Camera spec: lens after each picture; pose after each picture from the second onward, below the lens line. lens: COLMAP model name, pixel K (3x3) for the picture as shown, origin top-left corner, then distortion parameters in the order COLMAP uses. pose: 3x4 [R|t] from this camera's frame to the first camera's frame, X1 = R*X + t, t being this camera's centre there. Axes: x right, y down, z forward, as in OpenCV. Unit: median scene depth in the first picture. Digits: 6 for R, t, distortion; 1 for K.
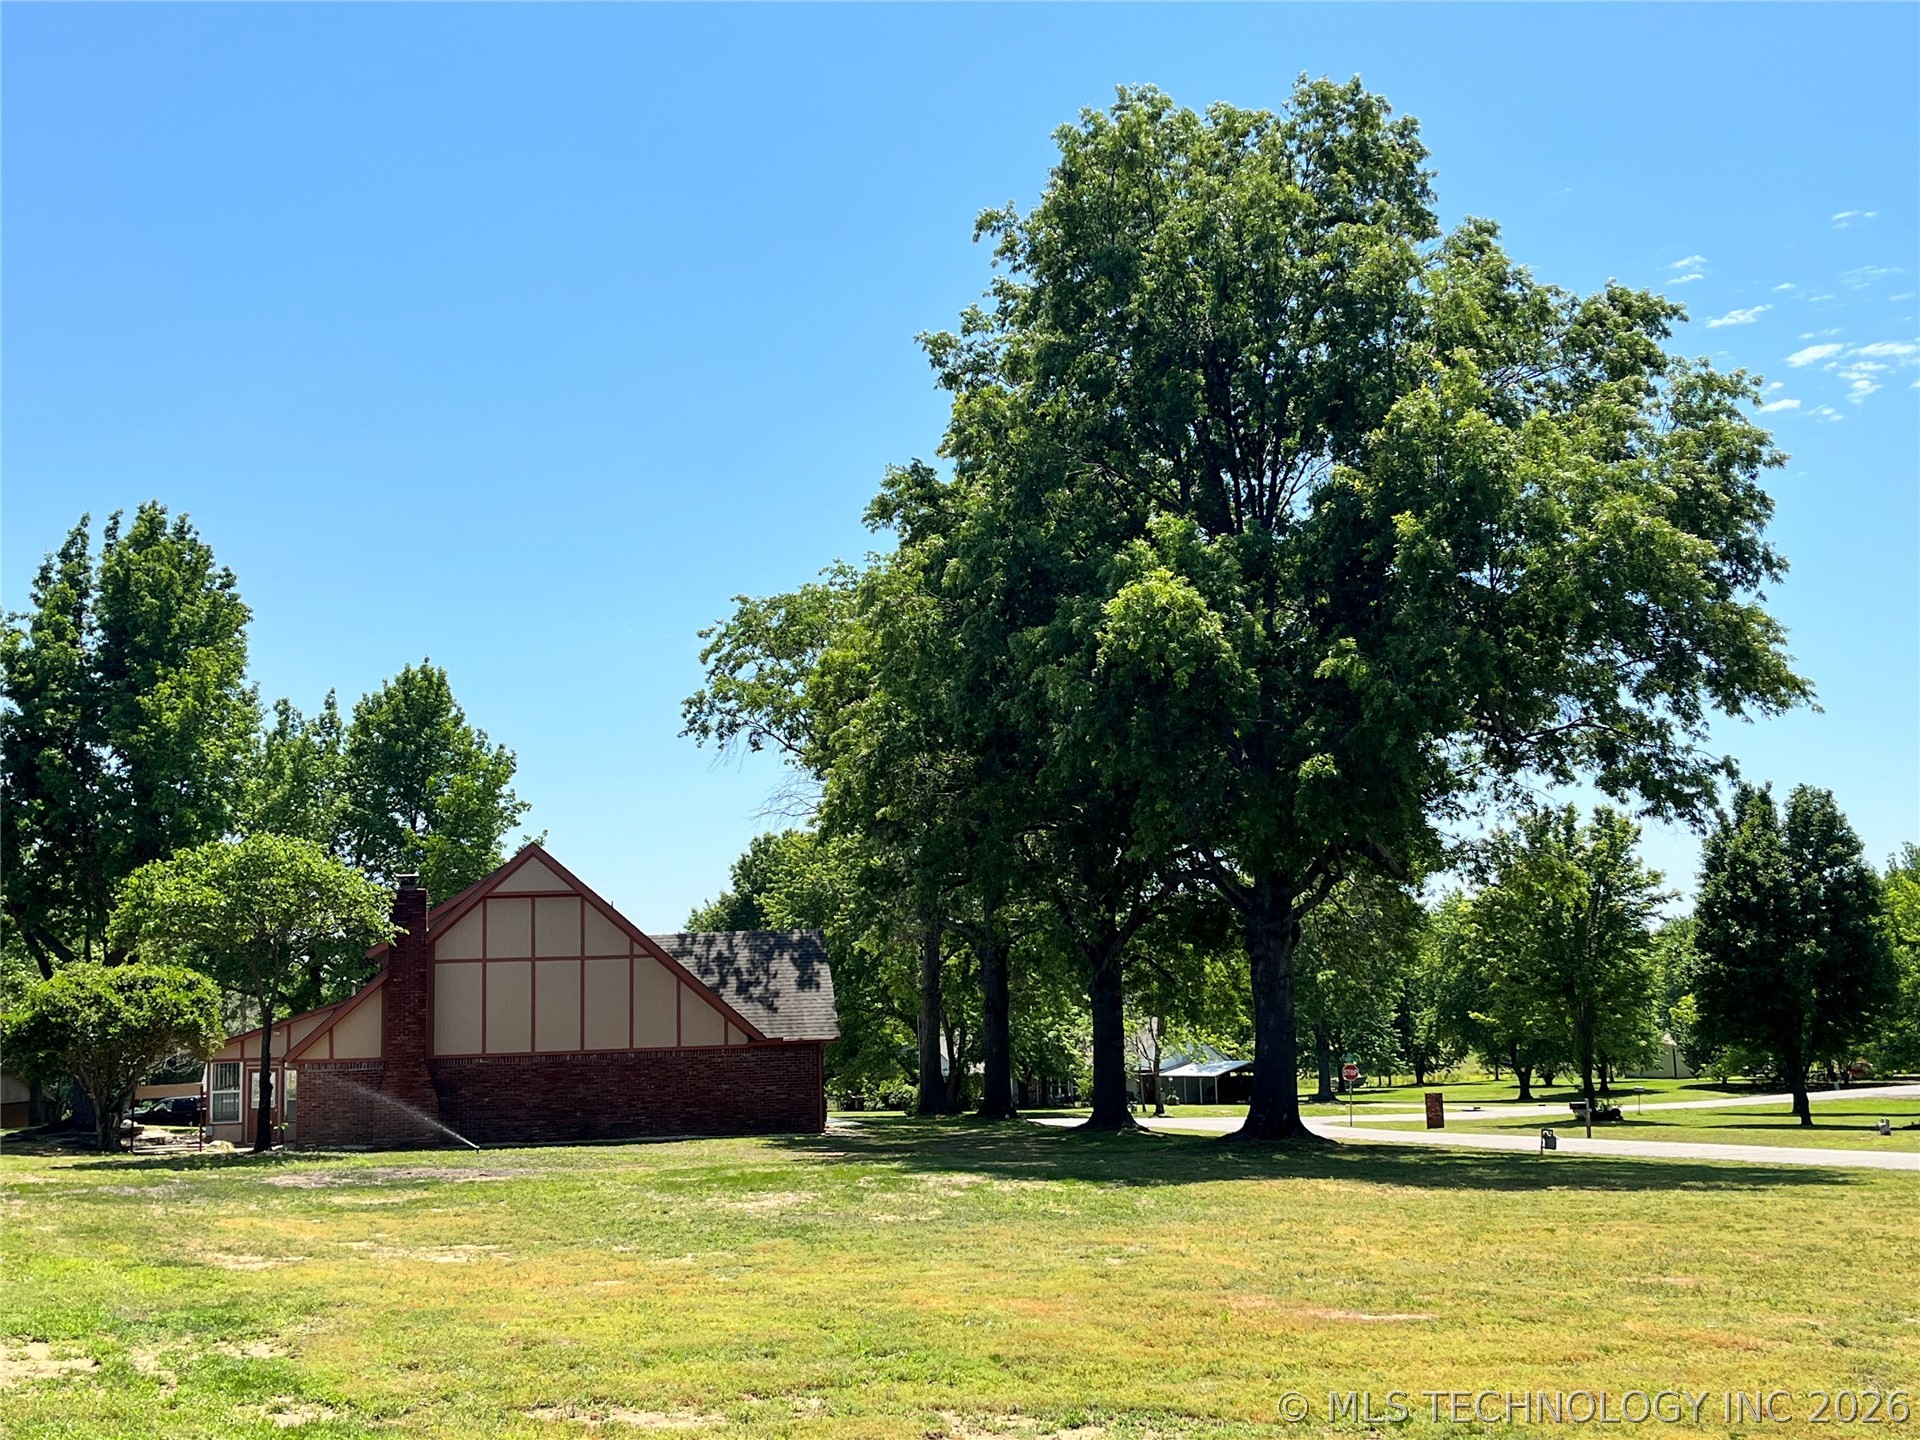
lens RADIAL K [[2073.5, 0, 960.0], [0, 2073.5, 720.0], [0, 0, 1]] dist [0.123262, -0.371692]
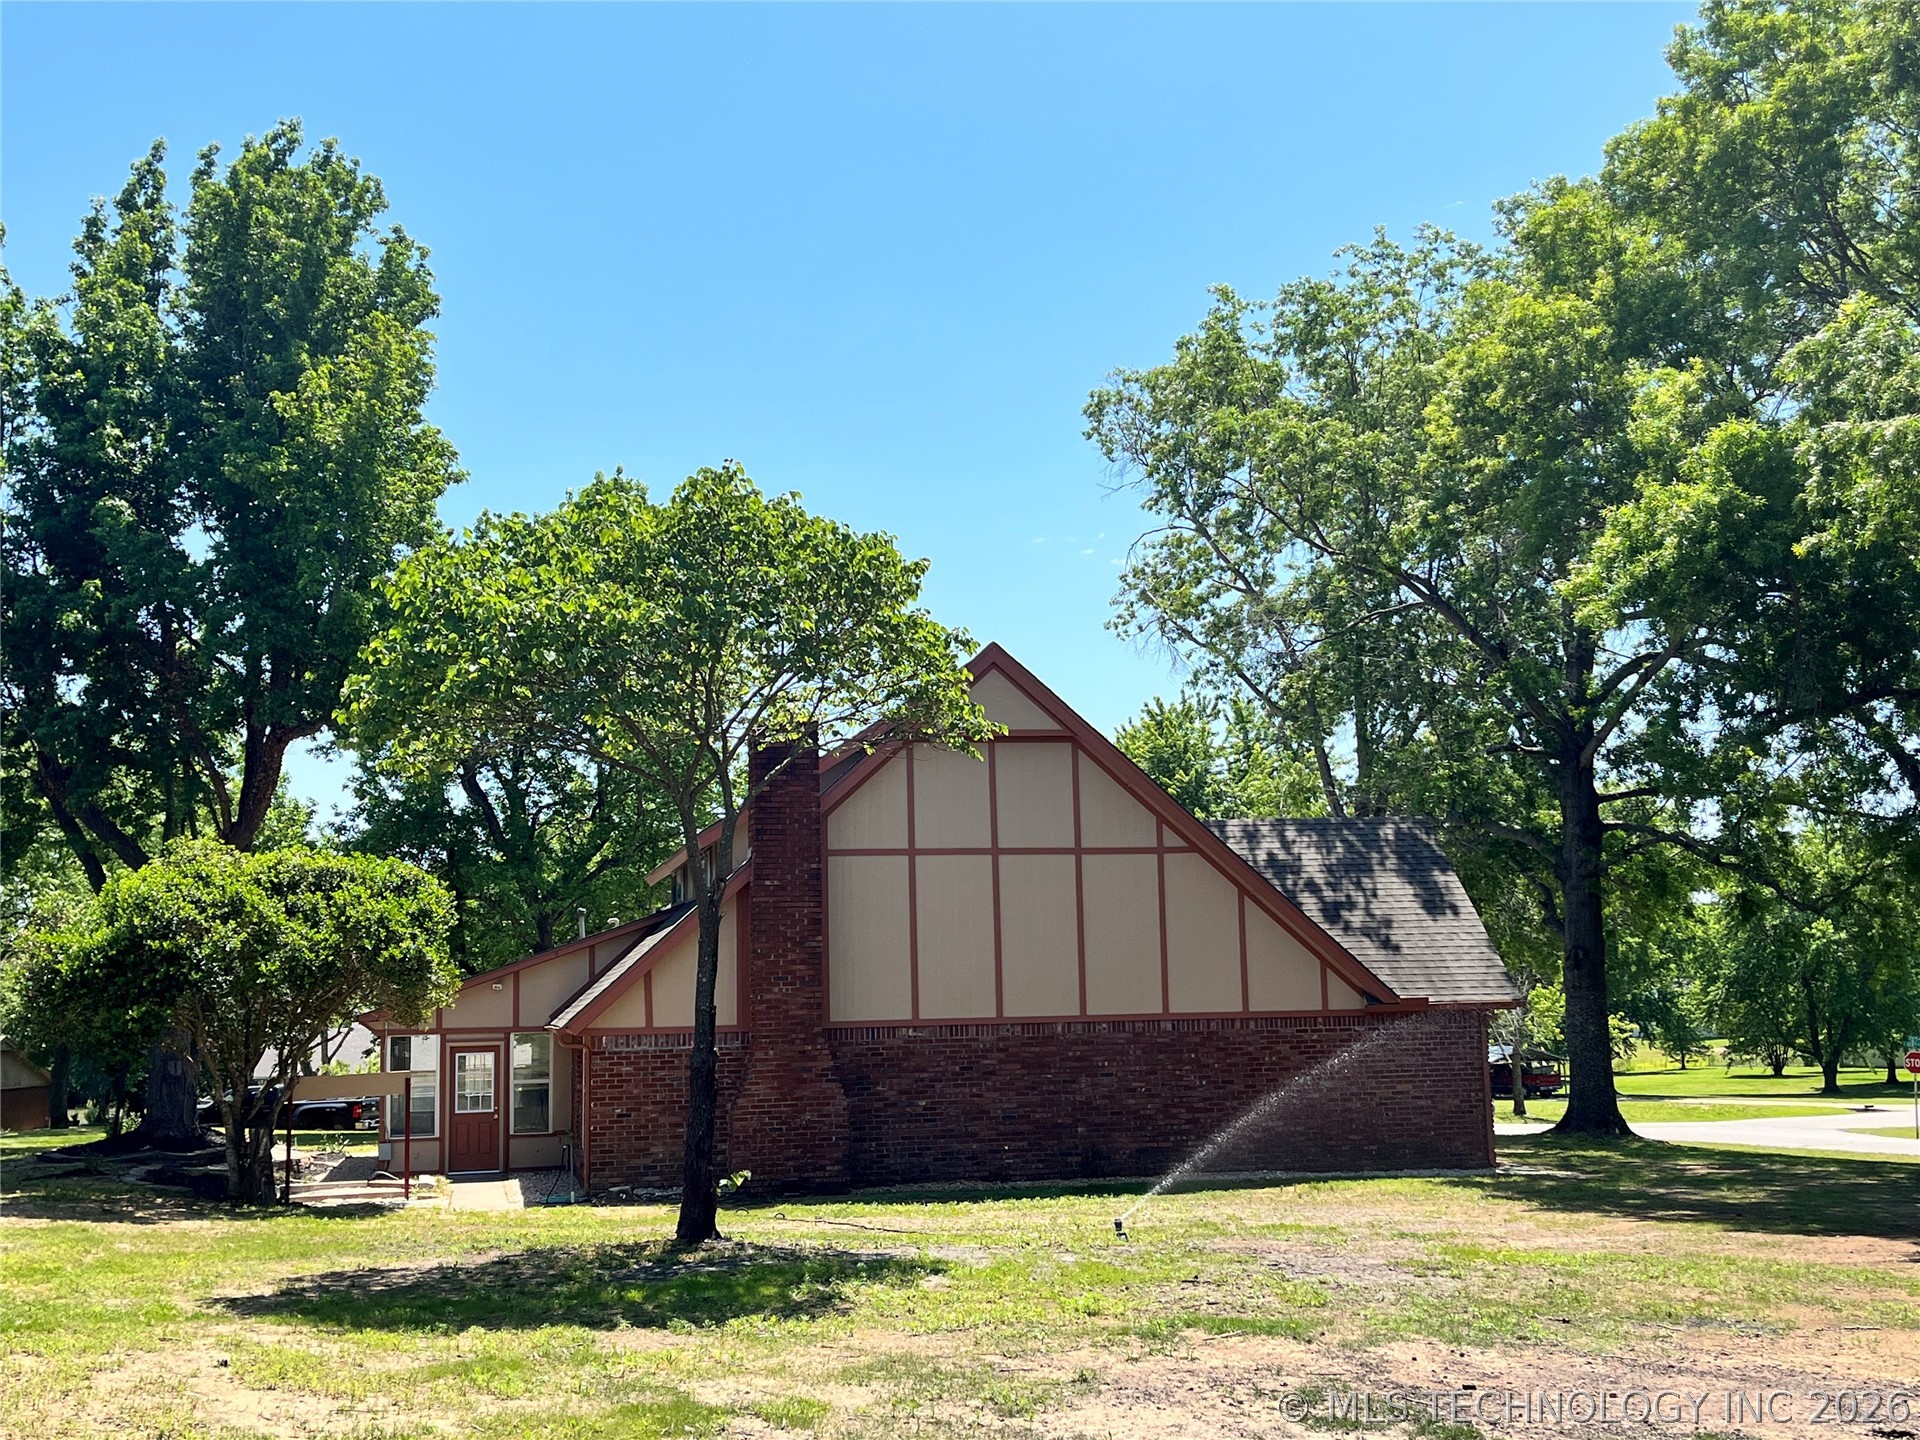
lens RADIAL K [[2073.5, 0, 960.0], [0, 2073.5, 720.0], [0, 0, 1]] dist [0.123262, -0.371692]
pose [[0.999722, 0.004661, 0.023096, -0.225921], [-0.004517, 0.999970, -0.006273, 0.082392], [-0.023124, 0.006166, 0.999714, 0.441462]]
